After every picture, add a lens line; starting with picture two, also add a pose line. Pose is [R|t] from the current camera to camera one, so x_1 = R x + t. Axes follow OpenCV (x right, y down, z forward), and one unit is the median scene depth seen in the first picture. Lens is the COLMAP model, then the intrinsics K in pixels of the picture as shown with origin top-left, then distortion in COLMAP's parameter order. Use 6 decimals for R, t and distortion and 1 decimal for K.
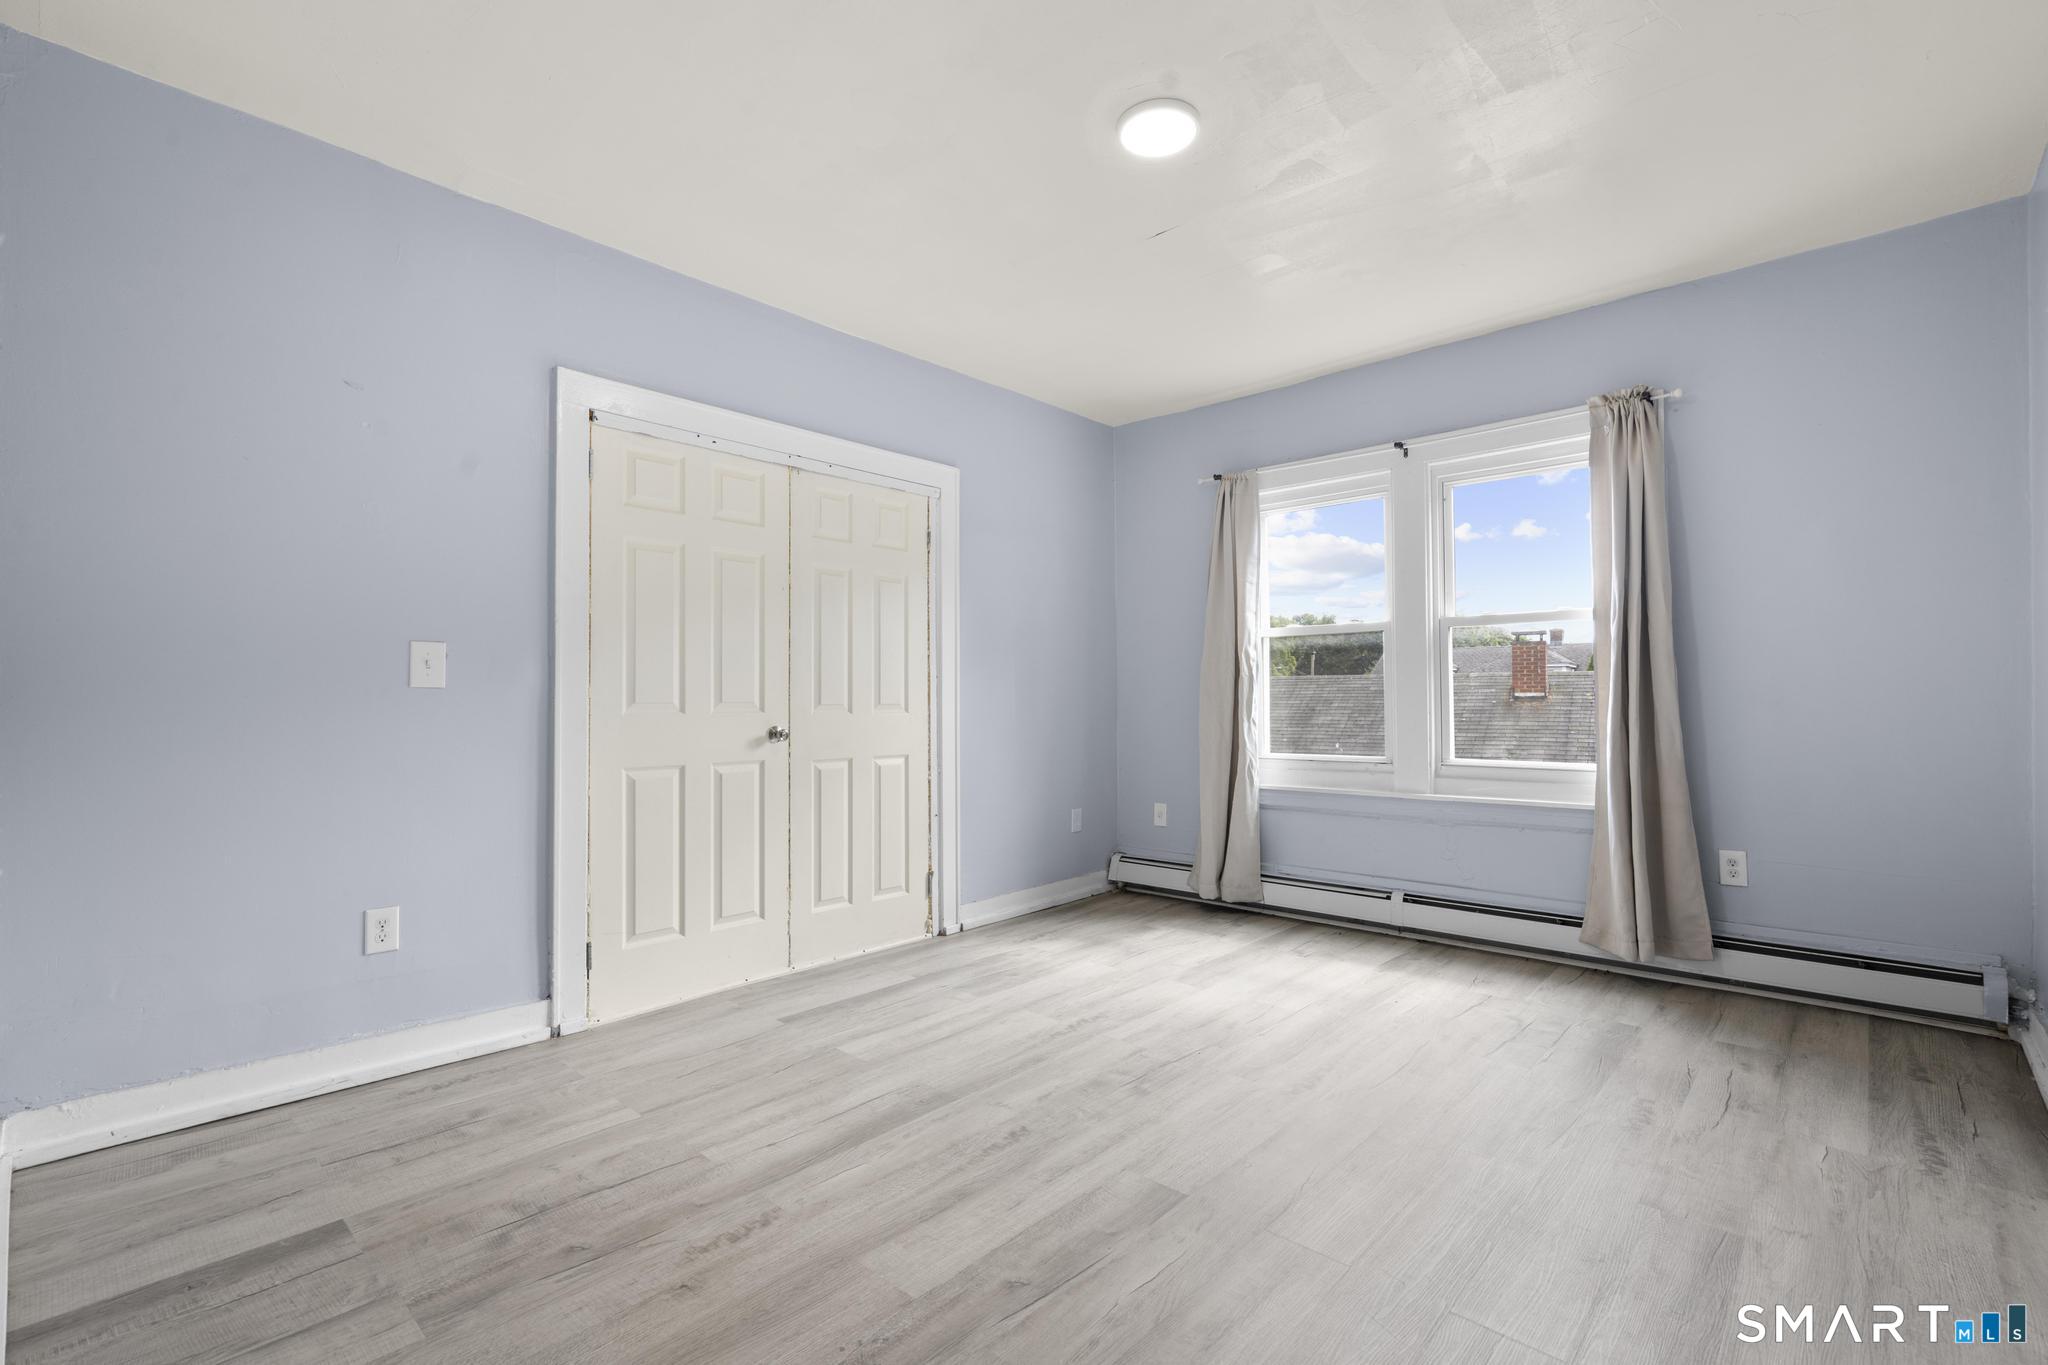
lens RADIAL K [[915.5, 0, 1034.1], [0, 915.5, 682.9], [0, 0, 1]] dist [-0.010856, 0.004380]
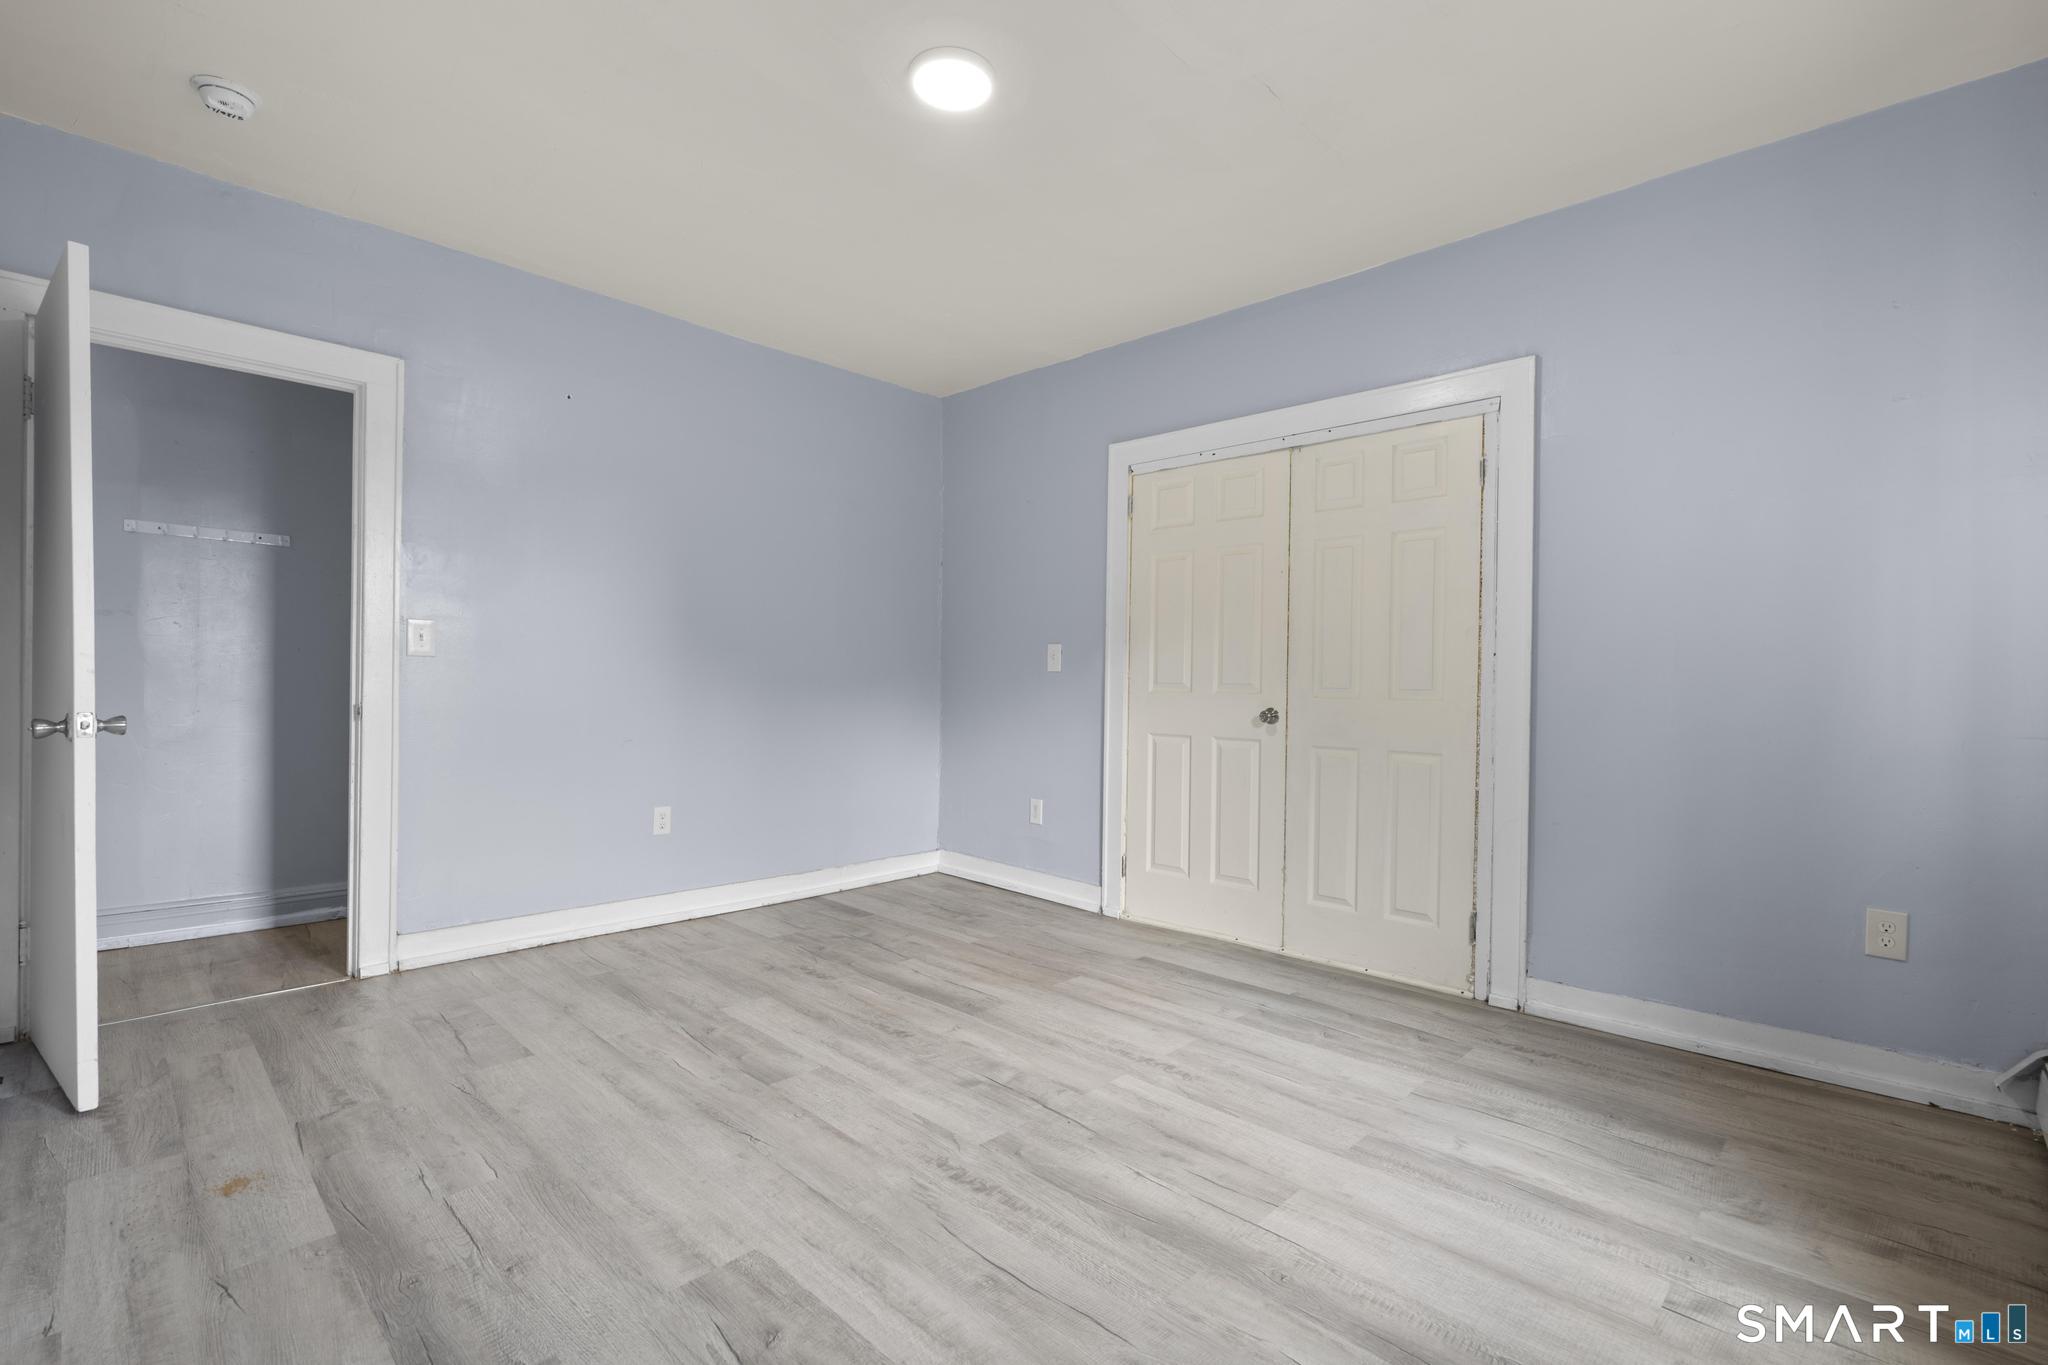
lens RADIAL K [[915.5, 0, 1034.1], [0, 915.5, 682.9], [0, 0, 1]] dist [-0.010856, 0.004380]
pose [[-0.025360, 0.005568, -0.999663, 0.929146], [0.005297, 0.999971, 0.005436, 0.015506], [0.999664, -0.005157, -0.025389, 0.942178]]
